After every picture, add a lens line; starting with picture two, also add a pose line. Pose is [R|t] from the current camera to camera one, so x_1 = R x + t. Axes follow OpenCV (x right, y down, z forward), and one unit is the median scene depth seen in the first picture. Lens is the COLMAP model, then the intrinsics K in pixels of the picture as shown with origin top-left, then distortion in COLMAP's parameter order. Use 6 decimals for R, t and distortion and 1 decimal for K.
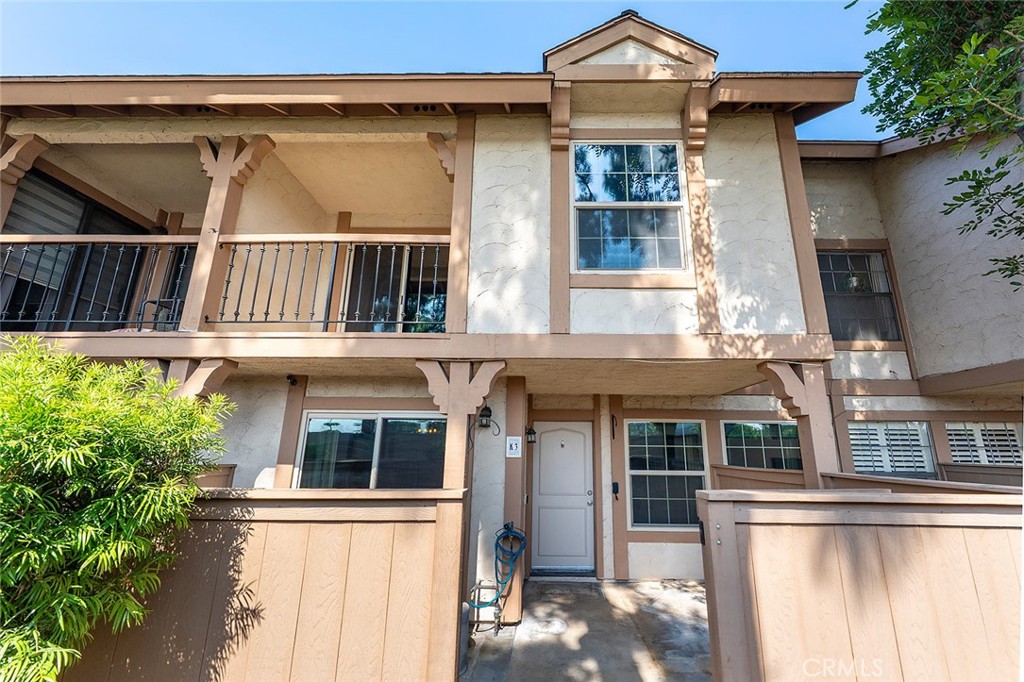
lens RADIAL K [[399.8, 0, 537.8], [0, 399.8, 337.4], [0, 0, 1]] dist [-0.001821, -0.000251]
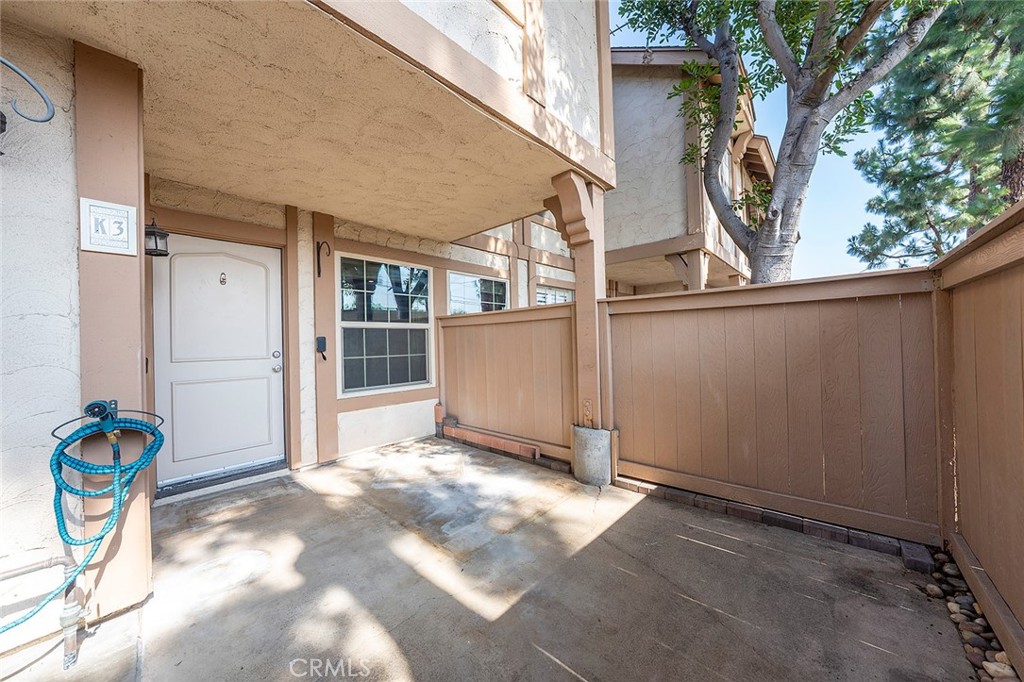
lens RADIAL K [[354.7, 0, 498.2], [0, 354.7, 342.1], [0, 0, 1]] dist [-0.018803, 0.003923]
pose [[0.684023, -0.023165, 0.729093, -0.058131], [-0.162100, 0.969678, 0.182888, 0.280819], [-0.711222, -0.243285, 0.659527, 0.506869]]
